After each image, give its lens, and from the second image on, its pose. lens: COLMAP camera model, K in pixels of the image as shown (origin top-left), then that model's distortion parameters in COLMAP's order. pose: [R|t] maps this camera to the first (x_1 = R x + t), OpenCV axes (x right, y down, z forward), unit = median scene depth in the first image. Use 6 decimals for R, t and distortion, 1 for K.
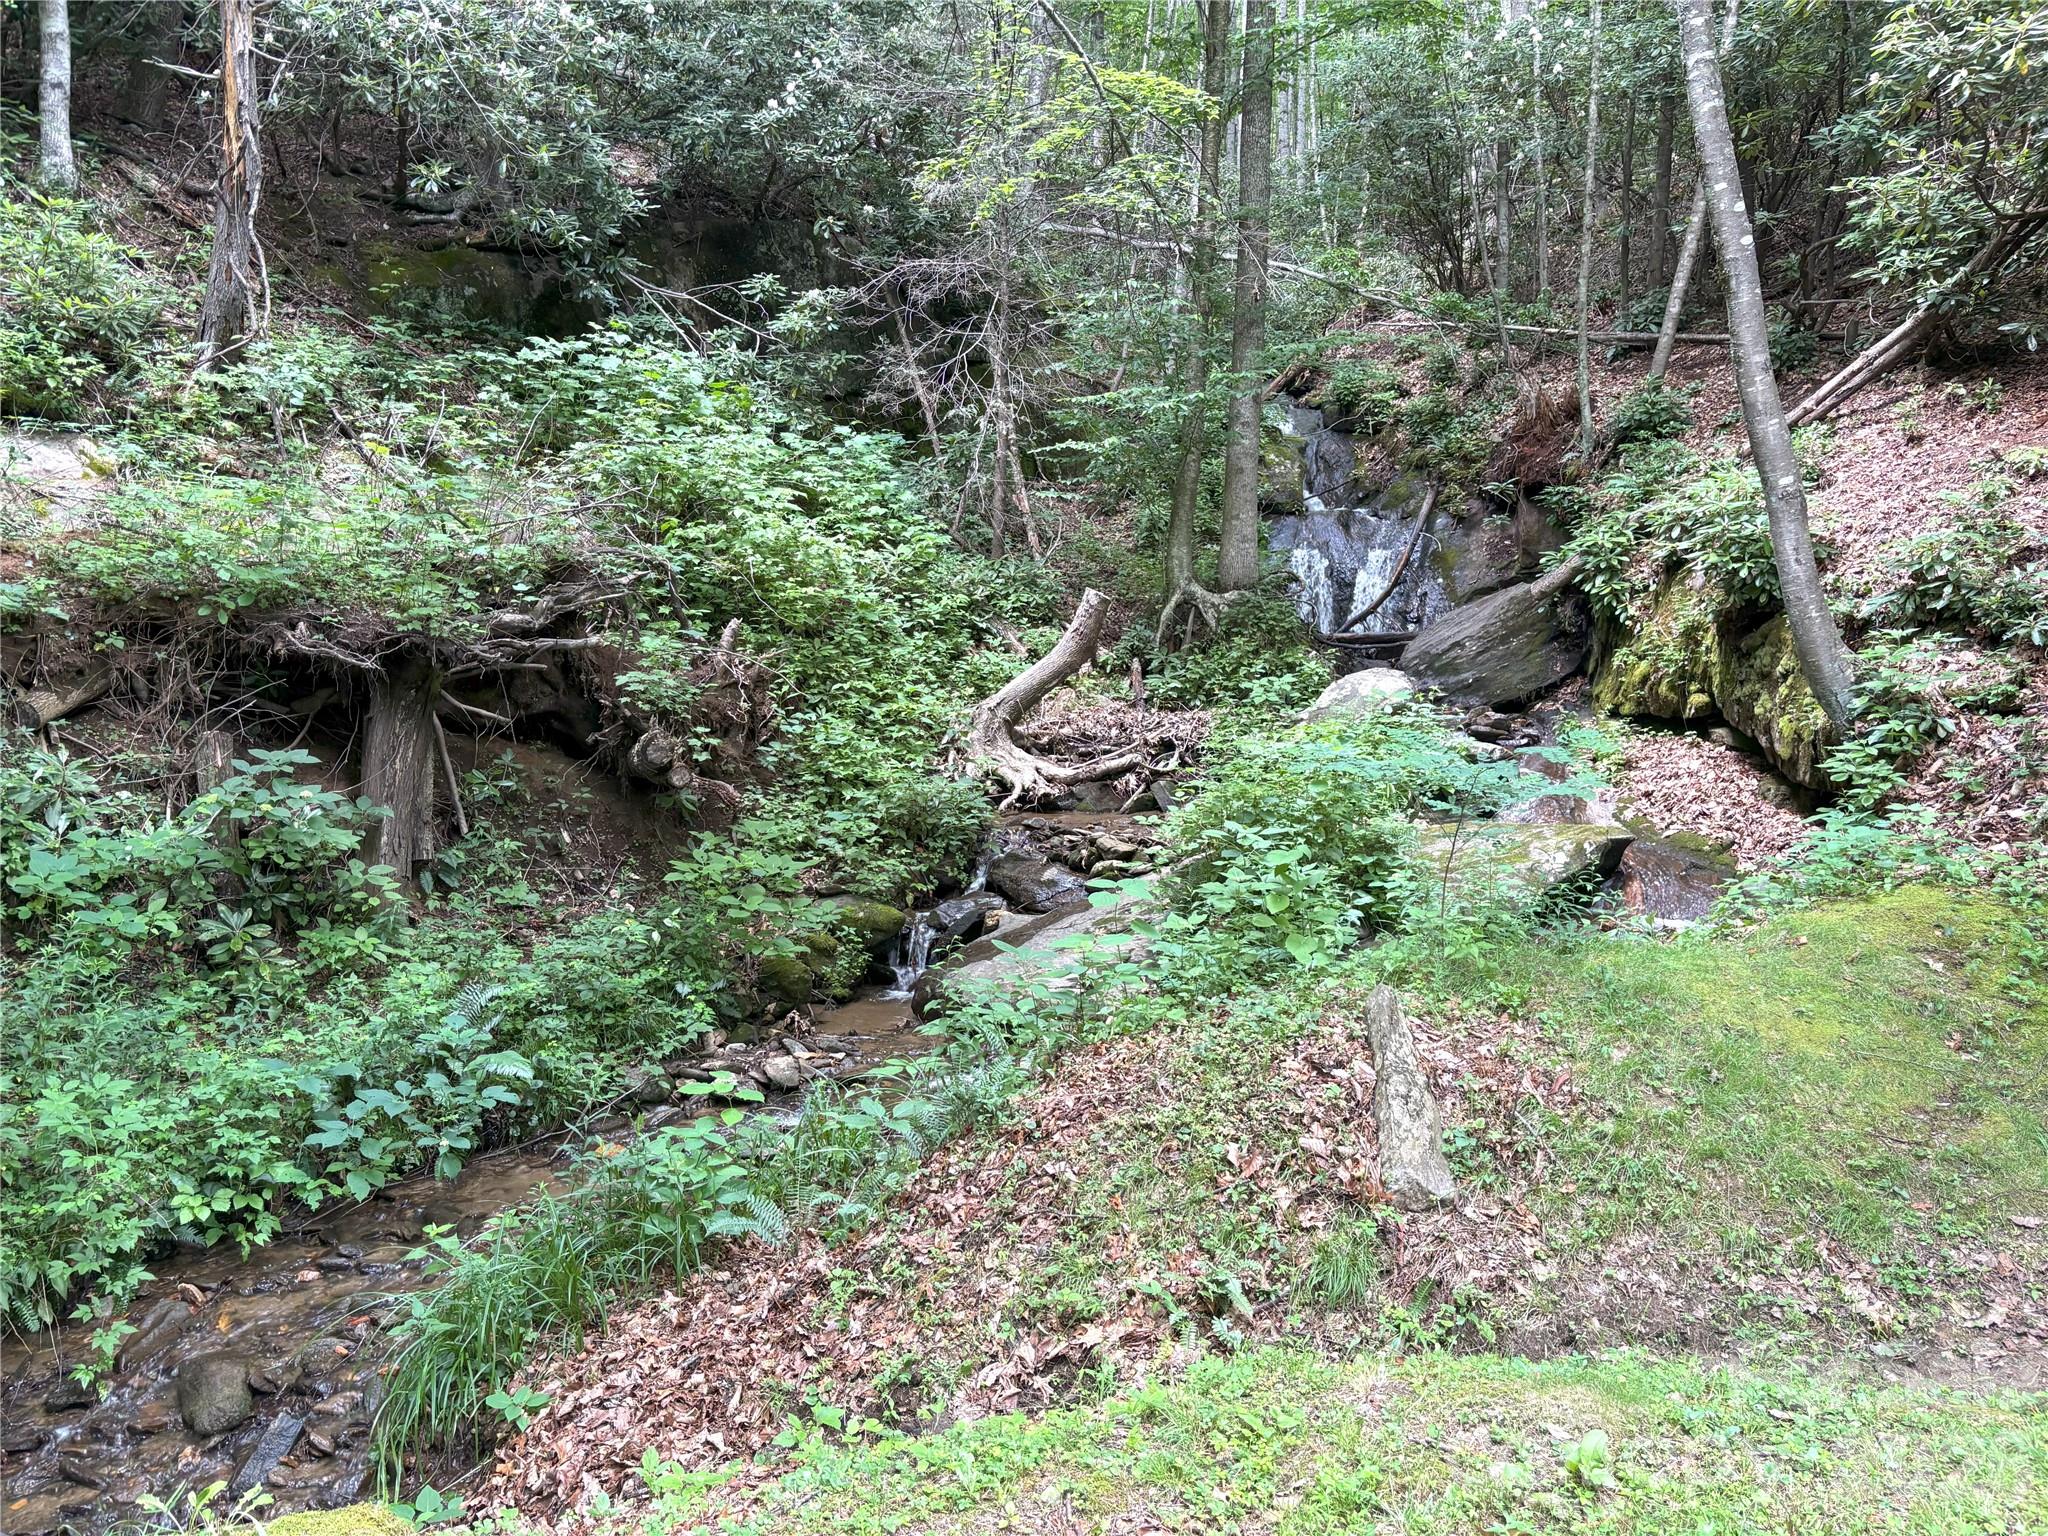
lens RADIAL K [[1536.6, 0, 1024.0], [0, 1536.6, 768.0], [0, 0, 1]] dist [0.096761, -0.203917]
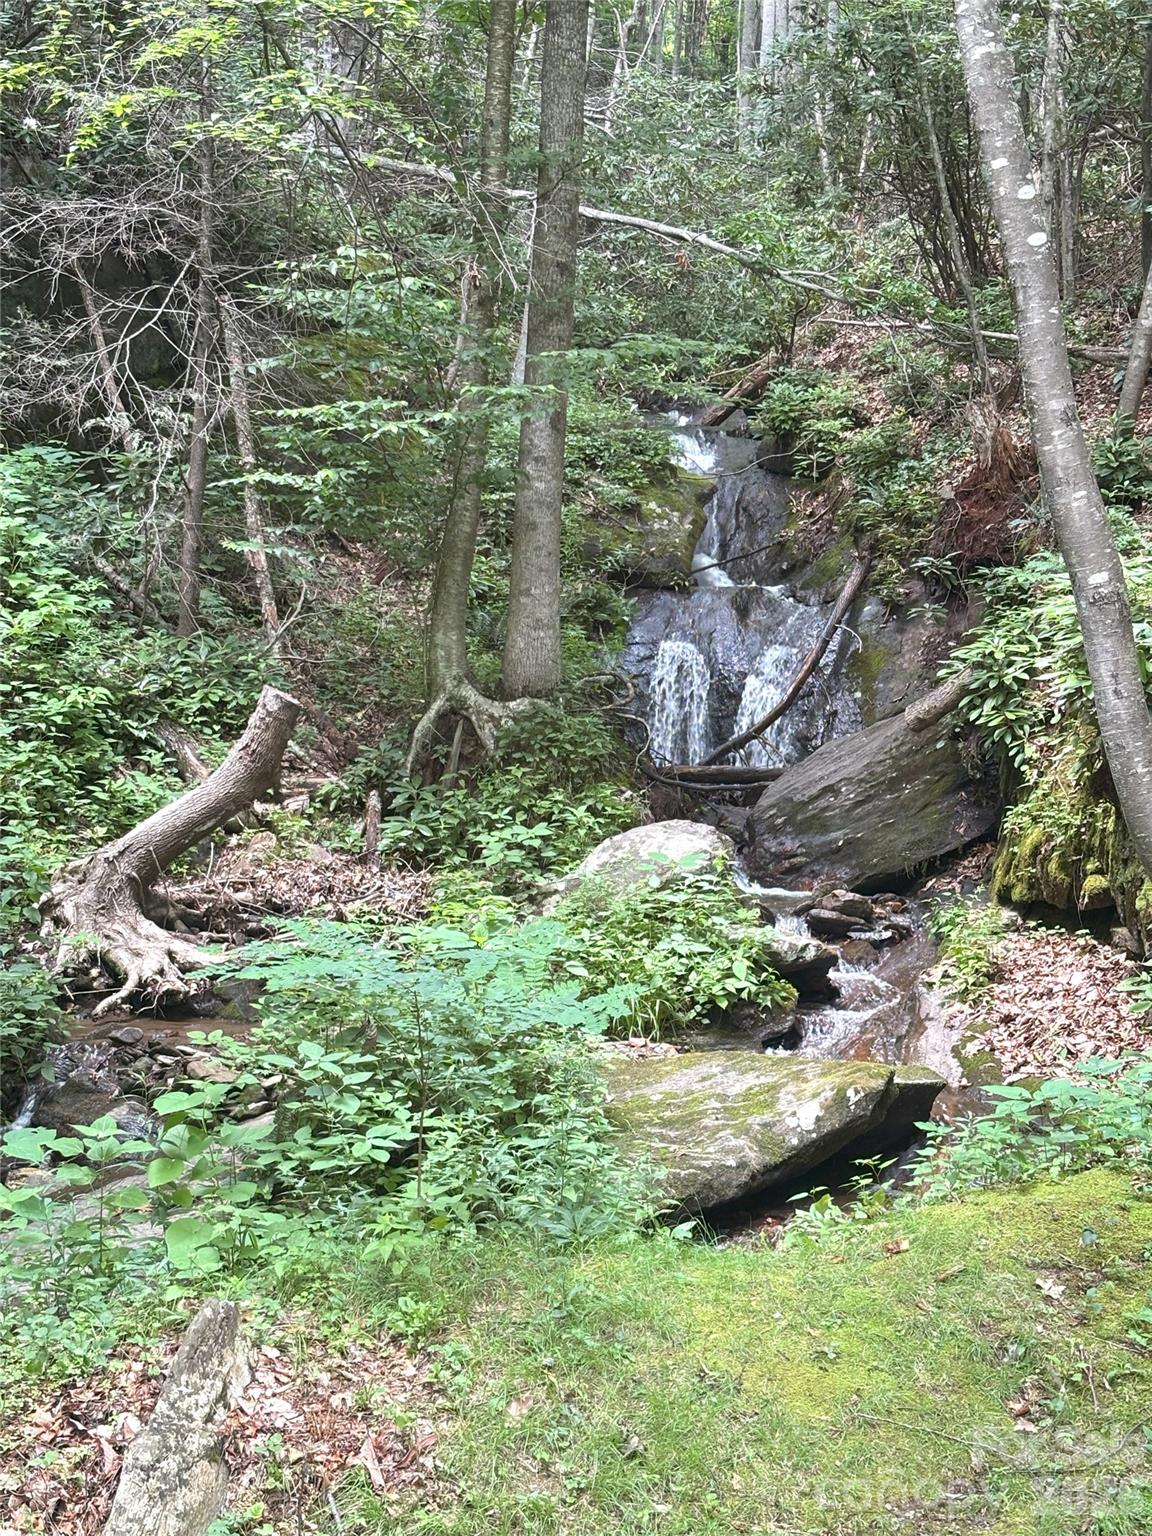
lens RADIAL K [[2288.8, 0, 576.0], [0, 2288.8, 768.0], [0, 0, 1]] dist [0.274823, -1.579622]
pose [[0.998192, 0.036146, 0.048018, 0.120899], [-0.032357, 0.996470, -0.077461, -0.006602], [-0.050649, 0.075767, 0.995838, -0.012199]]
